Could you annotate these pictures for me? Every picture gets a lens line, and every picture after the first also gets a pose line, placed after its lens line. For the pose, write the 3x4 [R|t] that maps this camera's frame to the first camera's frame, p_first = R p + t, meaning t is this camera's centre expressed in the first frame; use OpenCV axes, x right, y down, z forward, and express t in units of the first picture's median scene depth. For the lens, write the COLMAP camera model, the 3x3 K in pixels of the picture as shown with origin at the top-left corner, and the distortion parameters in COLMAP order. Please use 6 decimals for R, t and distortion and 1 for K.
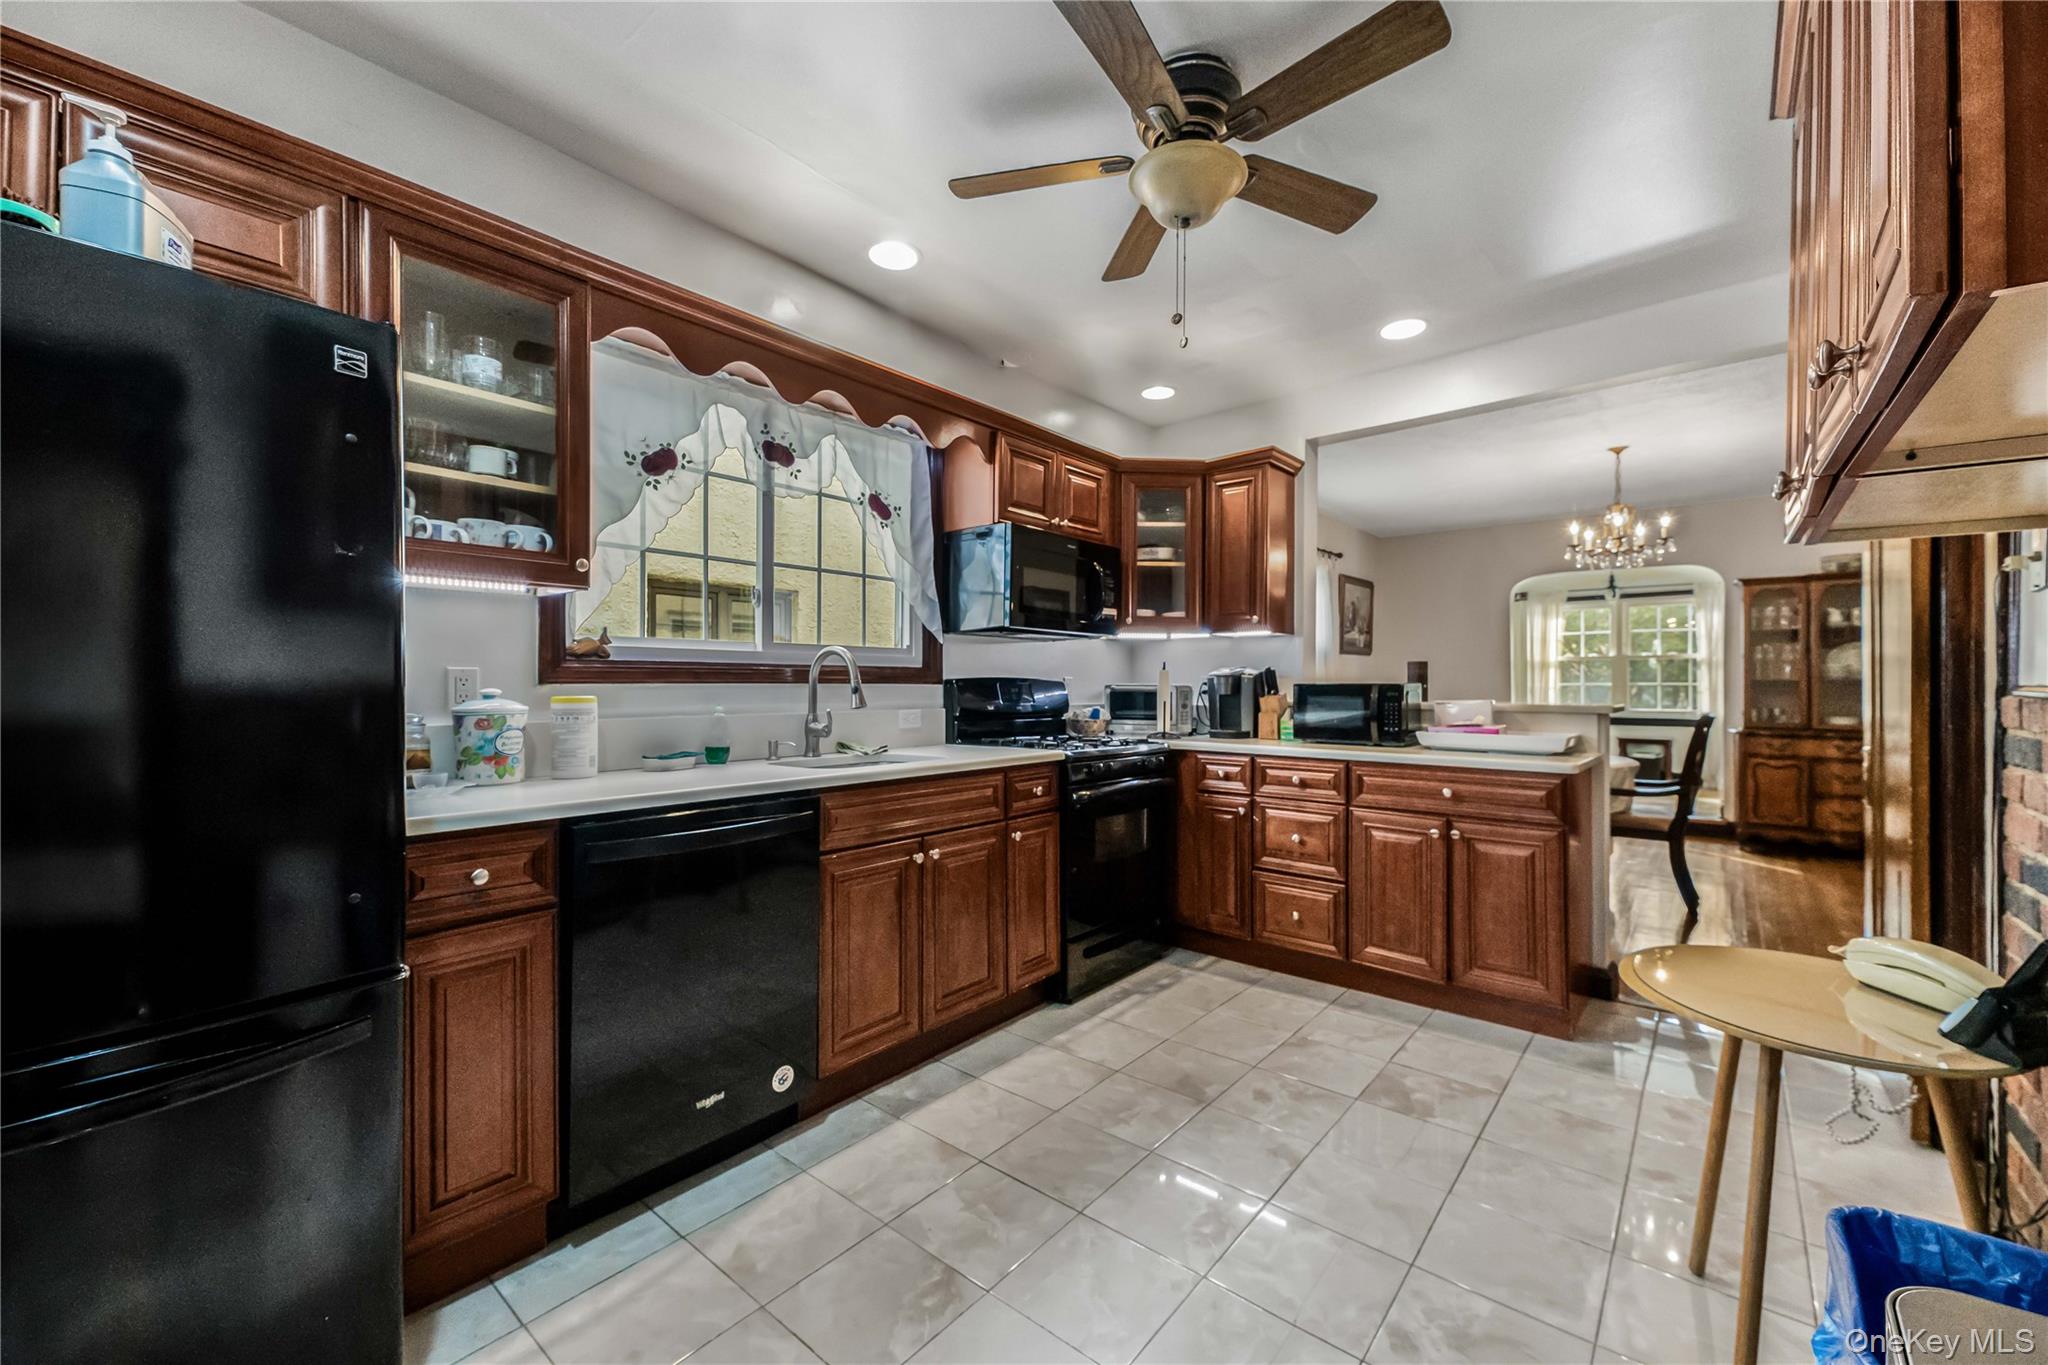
lens RADIAL K [[843.6, 0, 1024.2], [0, 843.6, 686.7], [0, 0, 1]] dist [0.015884, -0.000197]
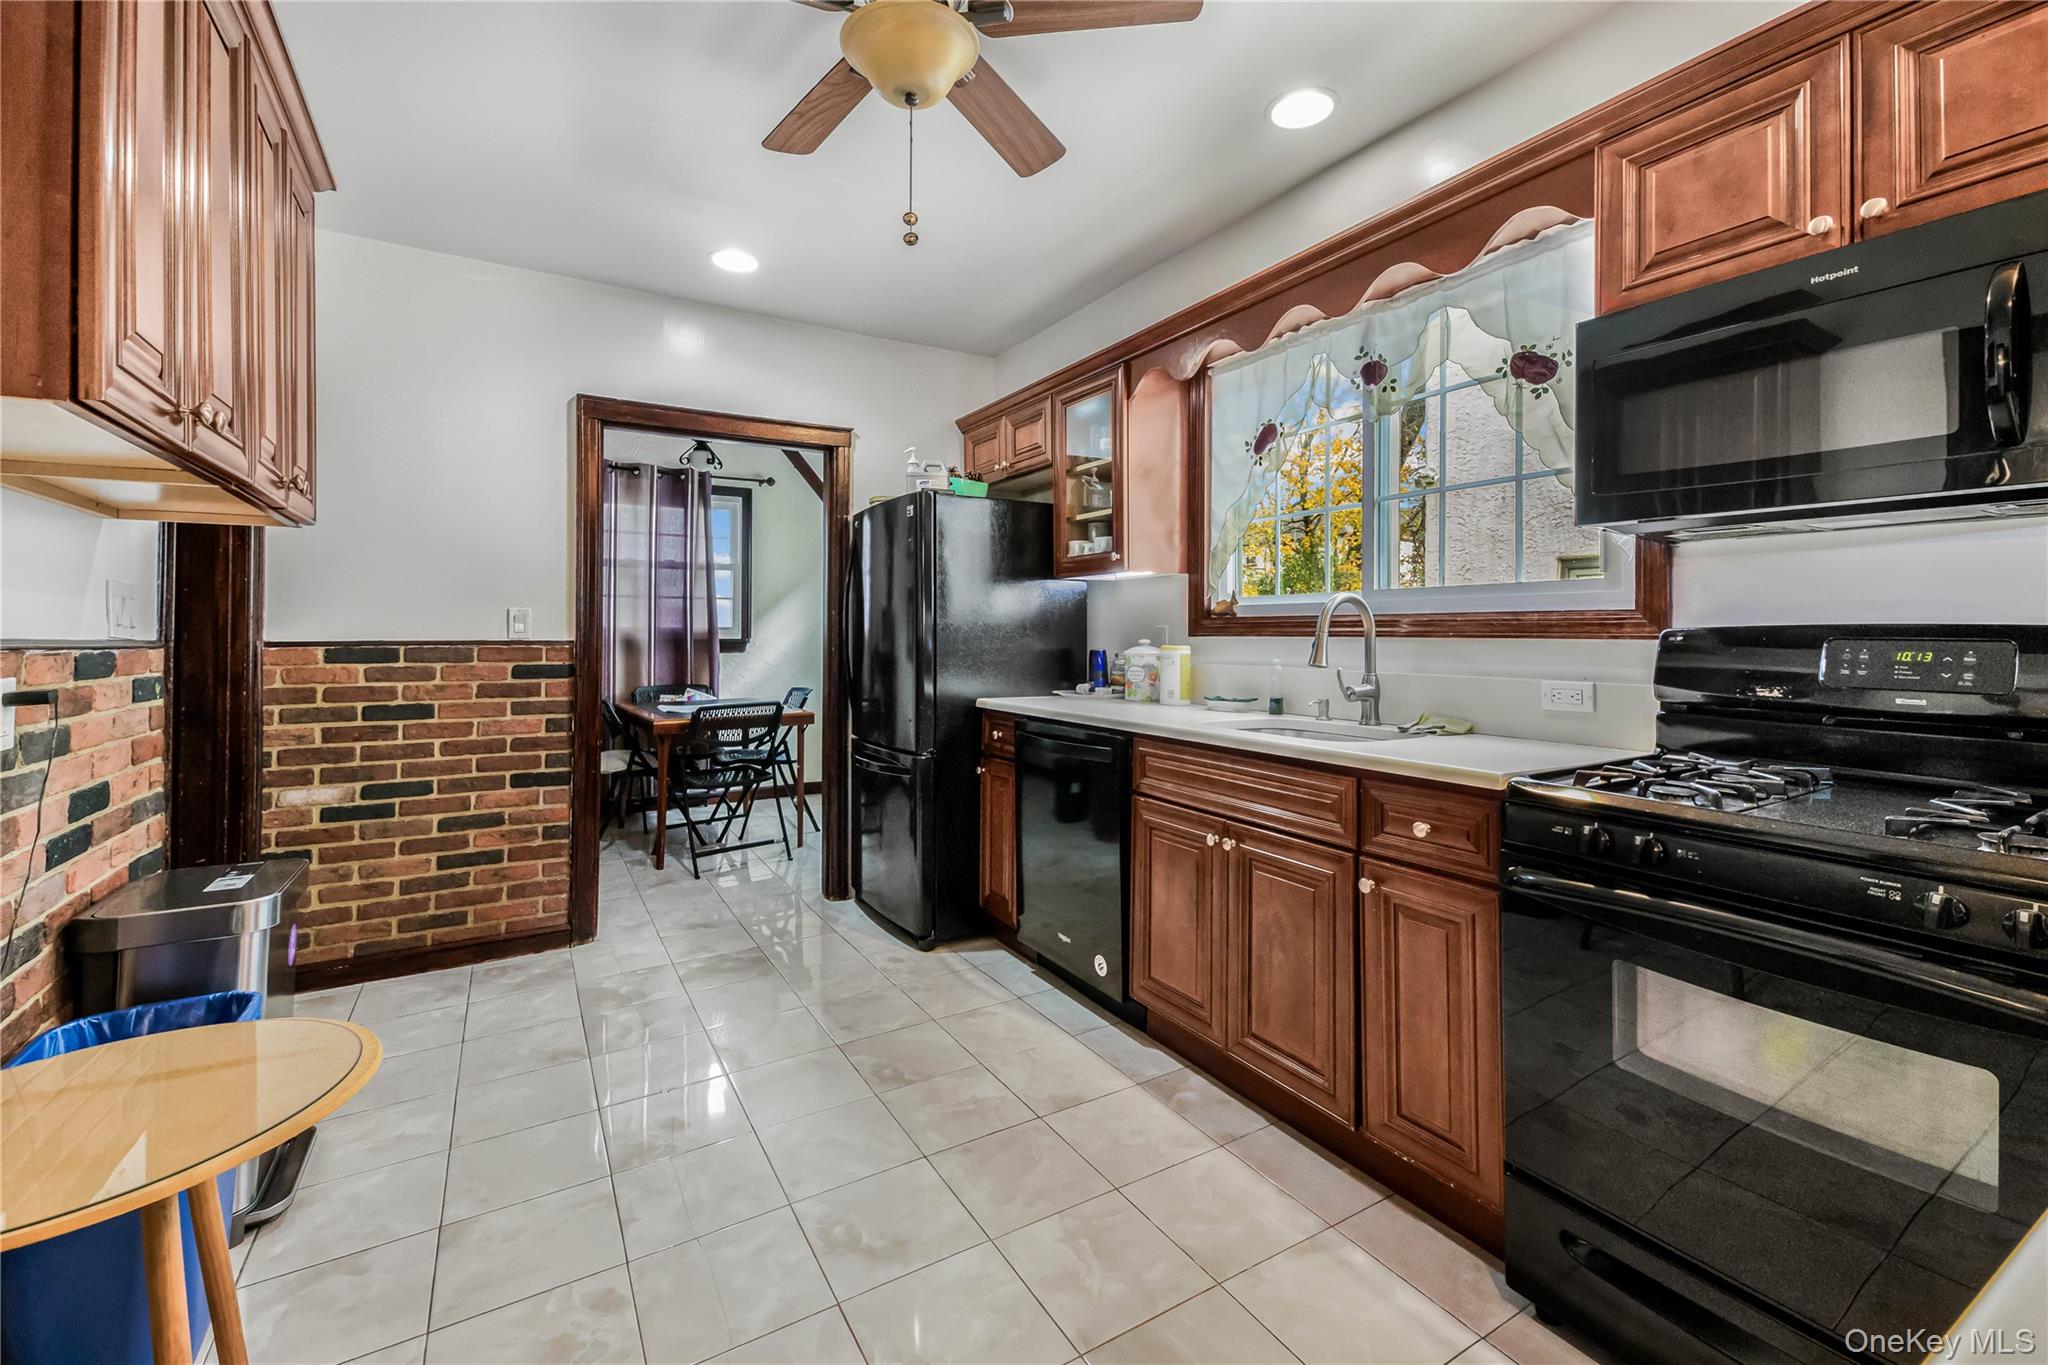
lens RADIAL K [[843.6, 0, 1022.4], [0, 843.6, 628.6], [0, 0, 1]] dist [0.015884, -0.000197]
pose [[-0.339432, -0.006185, -0.940610, 0.746631], [-0.003724, 0.999979, -0.005232, -0.007503], [0.940623, 0.001727, -0.339448, 1.098737]]
